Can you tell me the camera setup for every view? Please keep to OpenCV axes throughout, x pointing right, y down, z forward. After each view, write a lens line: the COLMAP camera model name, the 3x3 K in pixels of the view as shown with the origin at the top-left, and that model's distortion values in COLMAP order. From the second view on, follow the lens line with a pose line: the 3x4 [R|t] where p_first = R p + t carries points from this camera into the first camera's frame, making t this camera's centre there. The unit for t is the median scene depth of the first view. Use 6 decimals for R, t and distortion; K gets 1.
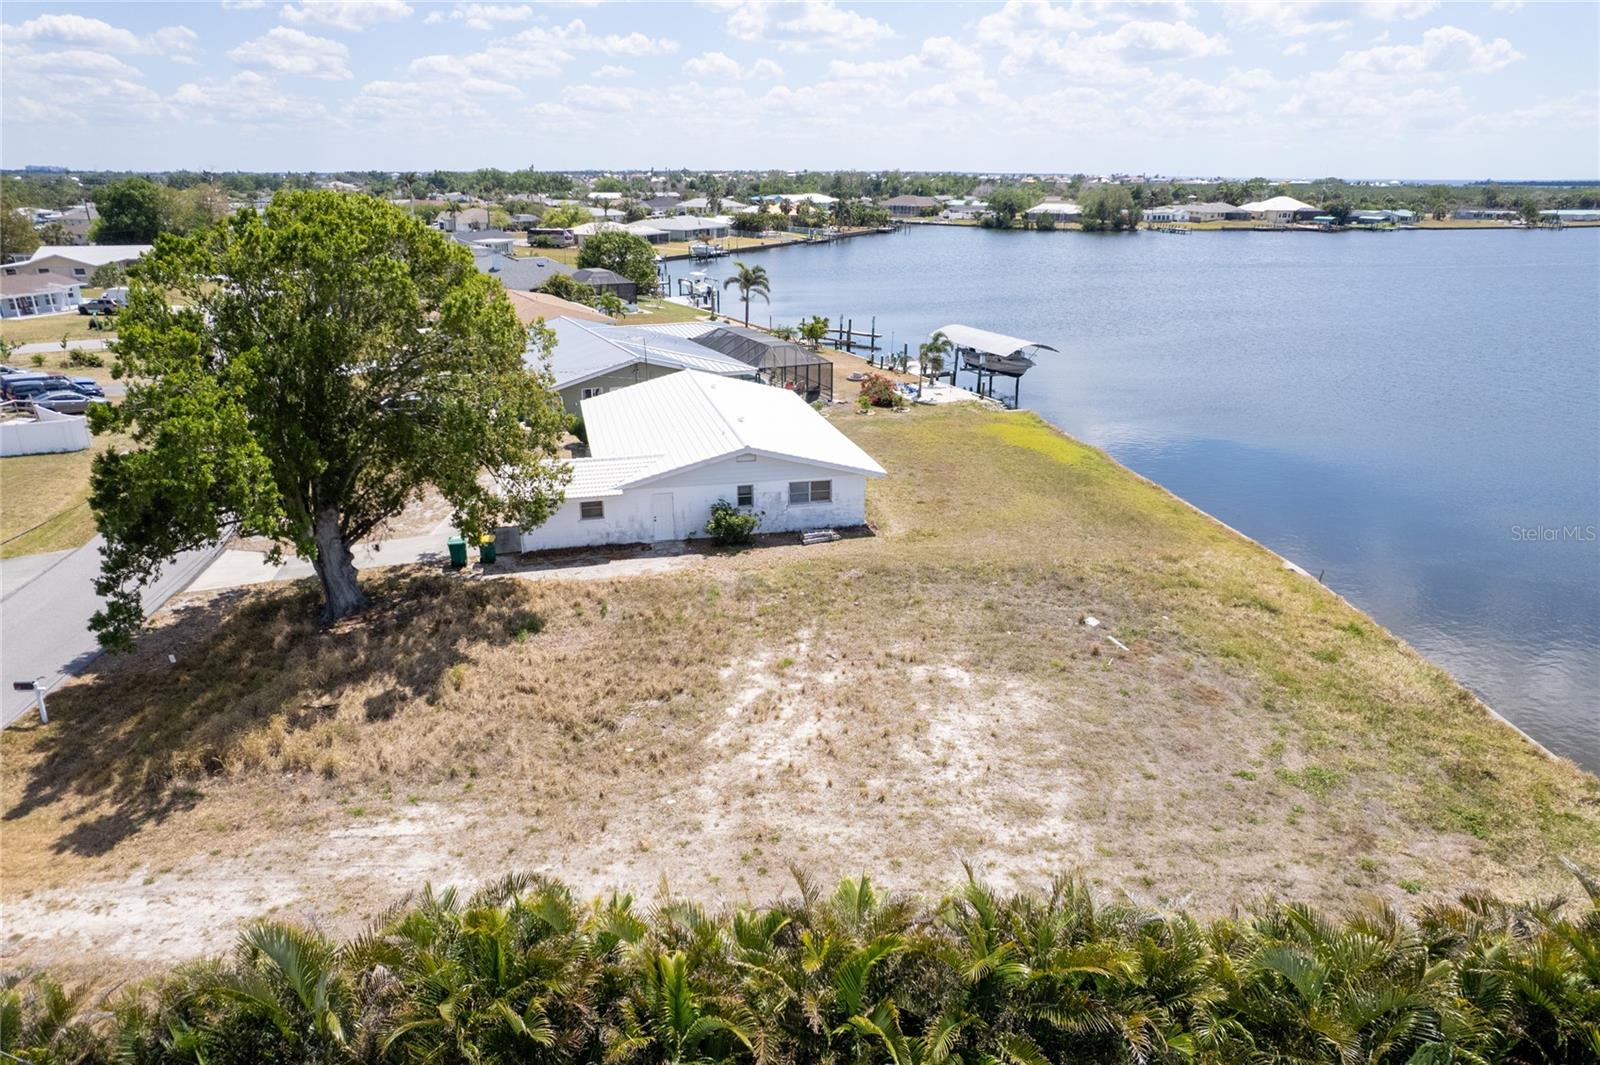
lens RADIAL K [[1022.7, 0, 802.6], [0, 1022.7, 537.1], [0, 0, 1]] dist [-0.069654, 0.061158]
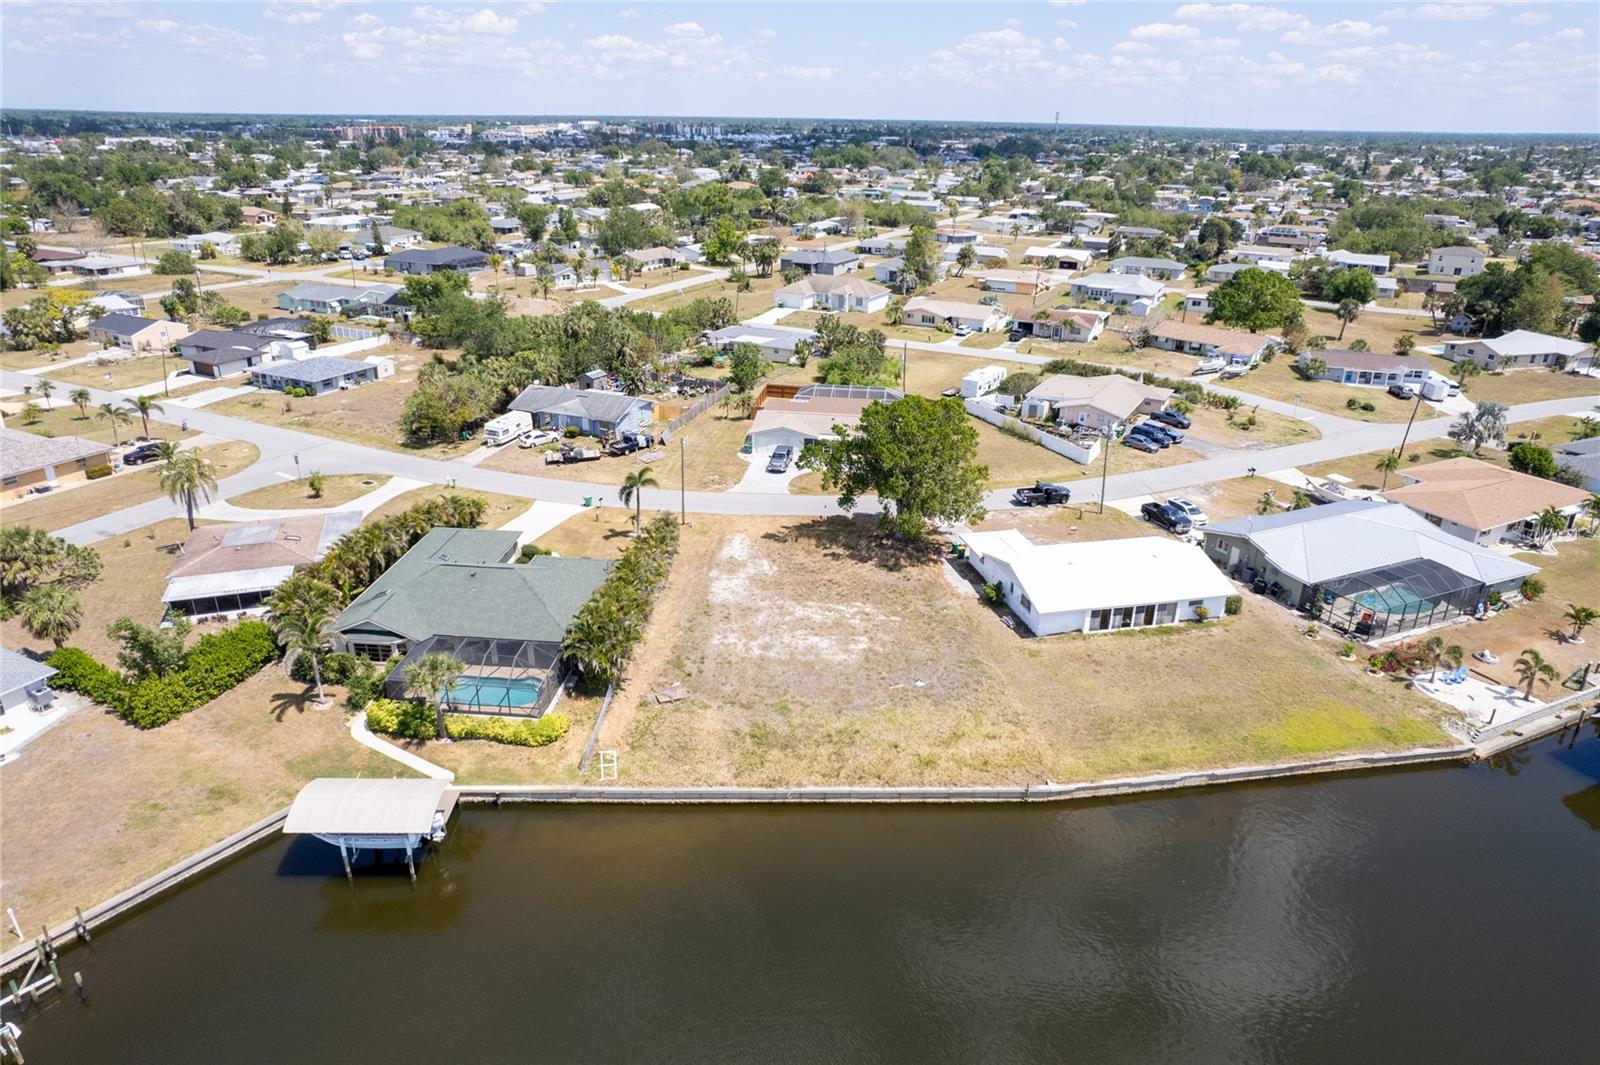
lens RADIAL K [[1022.7, 0, 804.0], [0, 1022.7, 563.5], [0, 0, 1]] dist [-0.069654, 0.061158]
pose [[-0.023535, 0.404416, -0.914272, 2.016624], [-0.355722, 0.851286, 0.385712, -0.810826], [0.934296, 0.334304, 0.123825, 0.437938]]
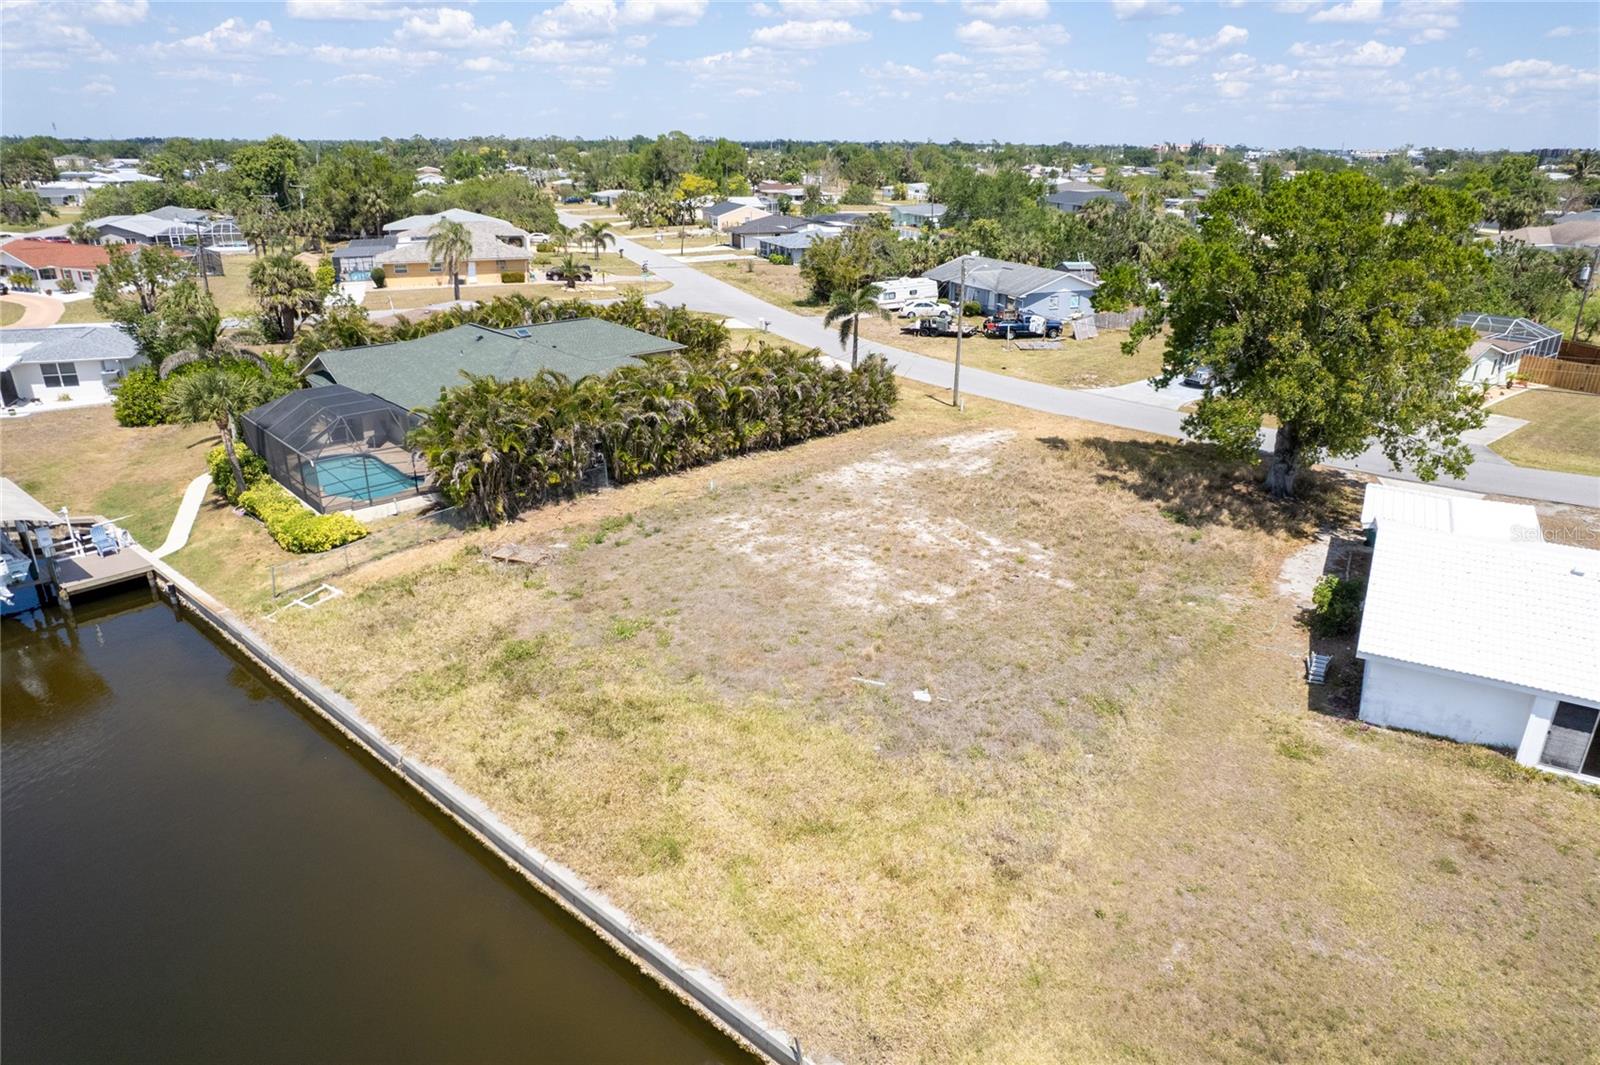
lens RADIAL K [[1022.7, 0, 802.3], [0, 1022.7, 539.7], [0, 0, 1]] dist [-0.069654, 0.061158]
pose [[-0.701356, 0.251003, -0.667157, 0.855156], [-0.251890, 0.788292, 0.561379, -0.450207], [0.666822, 0.561776, -0.489648, 1.242559]]
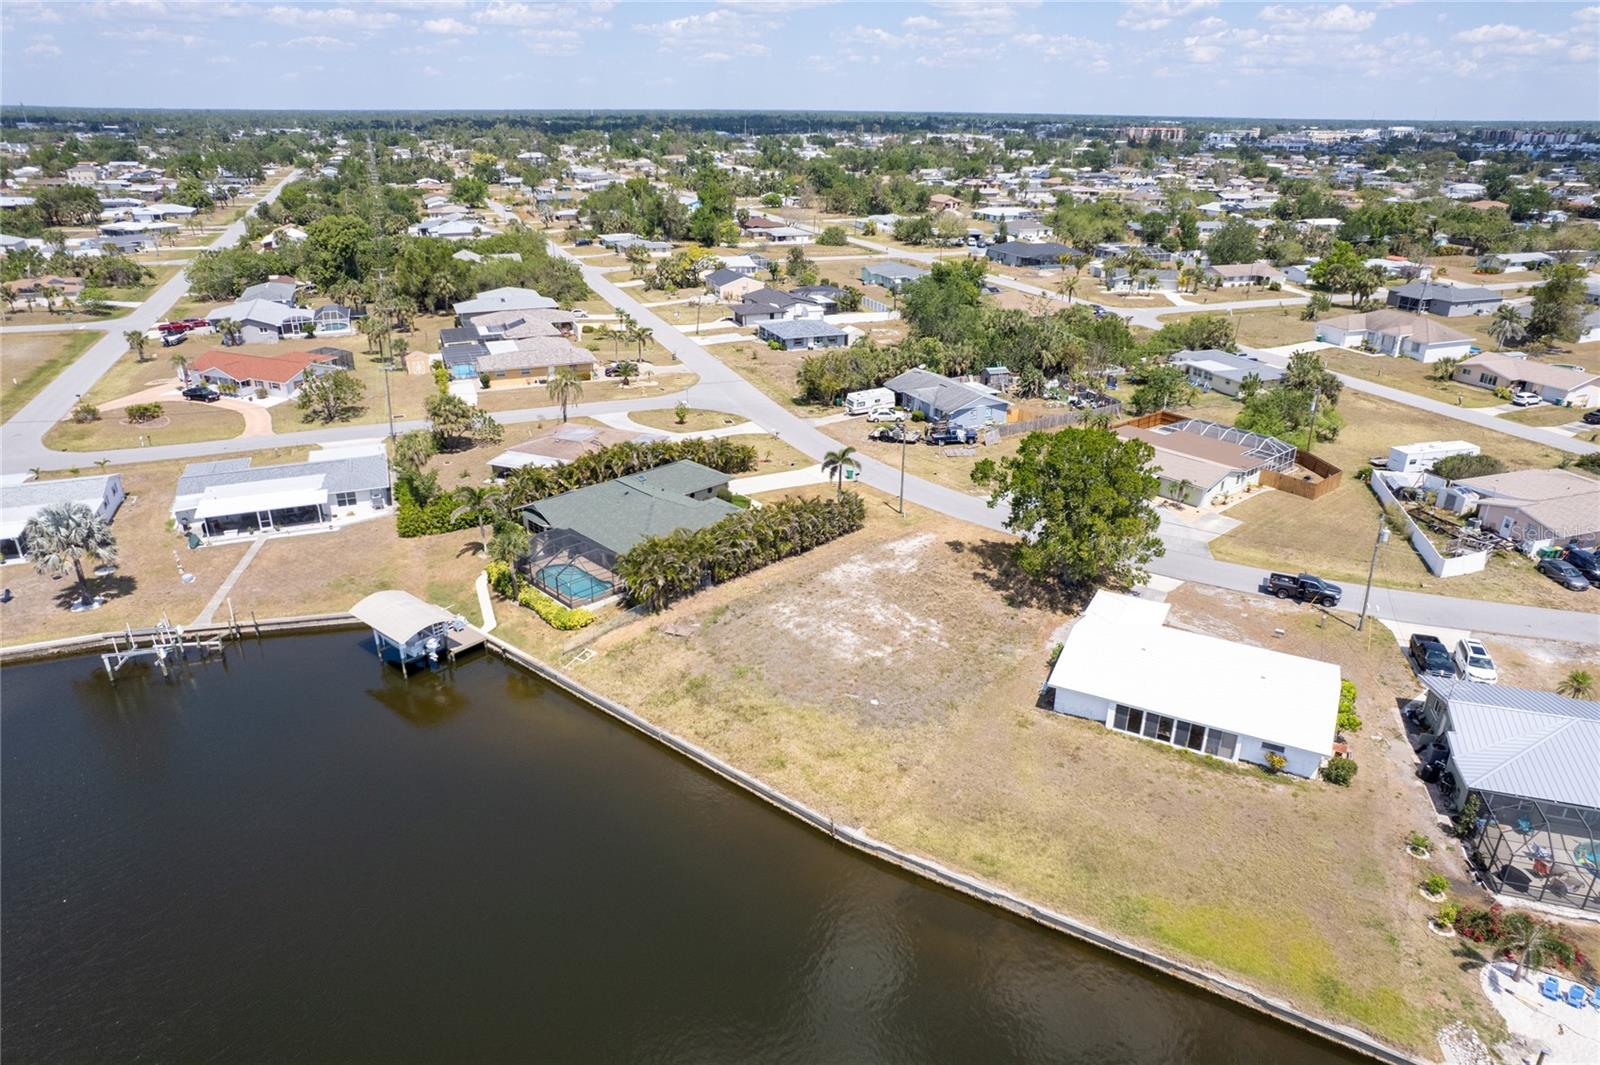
lens RADIAL K [[1022.7, 0, 800.6], [0, 1022.7, 562.9], [0, 0, 1]] dist [-0.069654, 0.061158]
pose [[-0.682484, 0.294859, -0.668785, 1.592719], [-0.257907, 0.759005, 0.597826, -1.244719], [0.683885, 0.580491, -0.441963, 1.586087]]
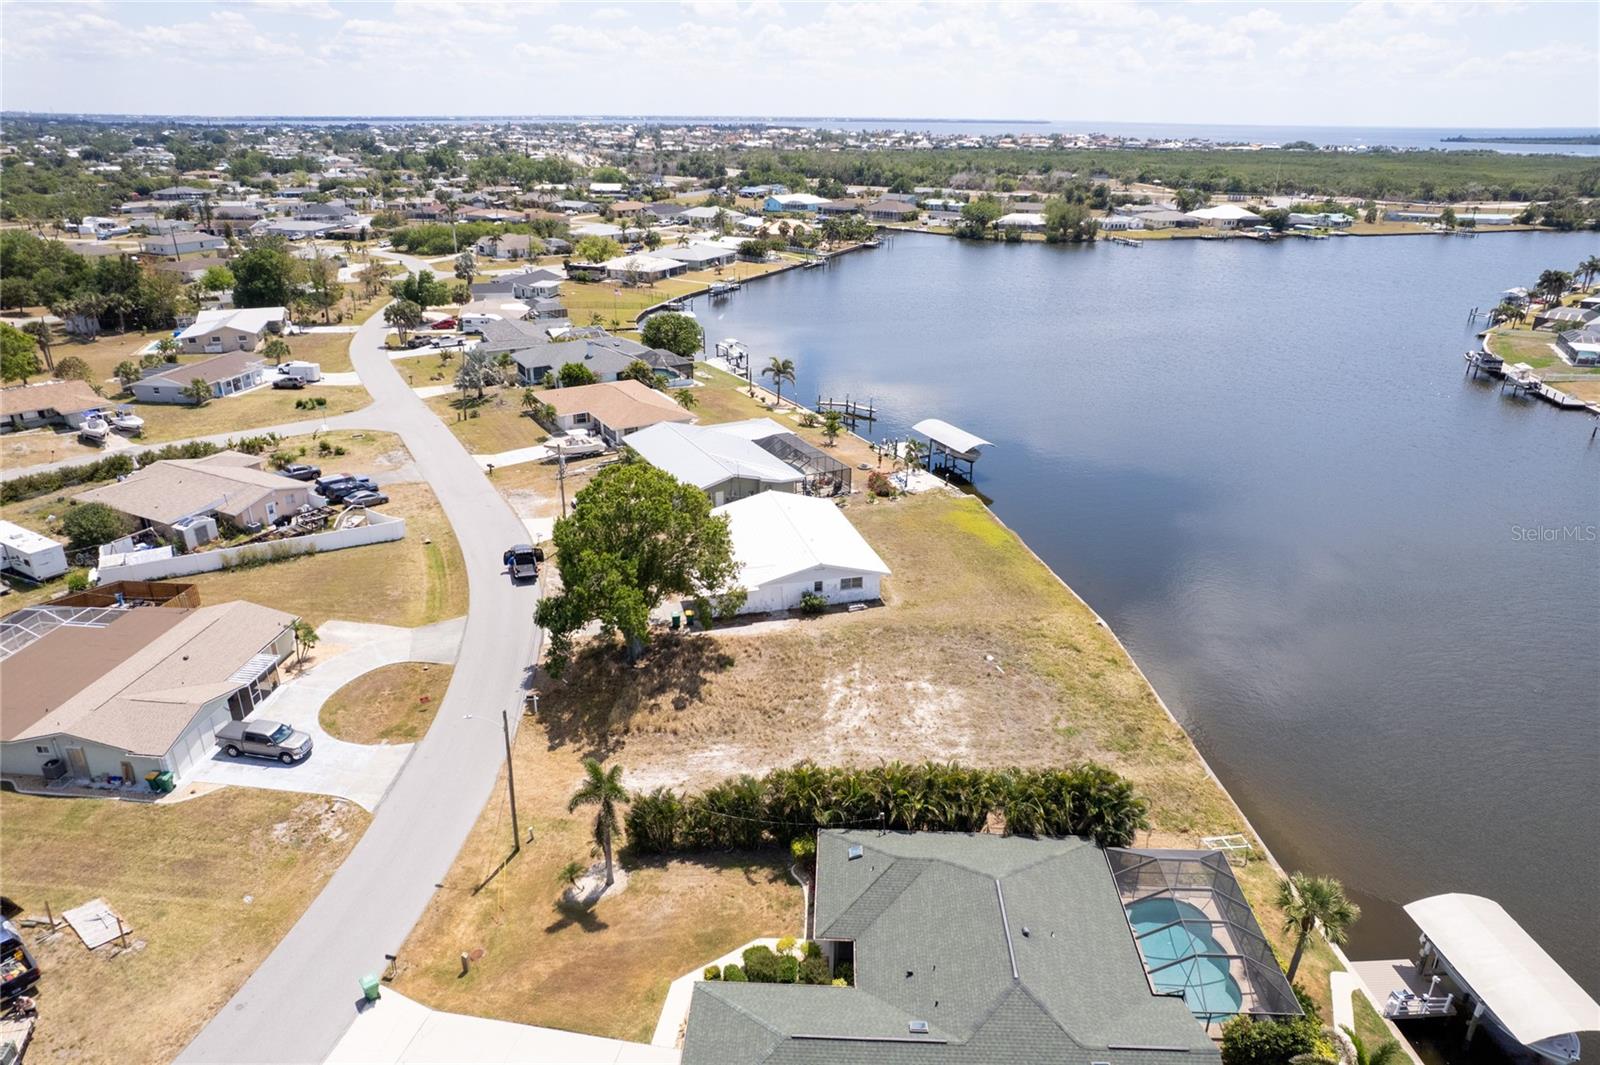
lens RADIAL K [[1022.7, 0, 799.3], [0, 1022.7, 534.2], [0, 0, 1]] dist [-0.069654, 0.061158]
pose [[0.999843, -0.004658, 0.017101, -0.146557], [0.003862, 0.998921, 0.046288, -0.268658], [-0.017298, -0.046214, 0.998782, -1.084555]]
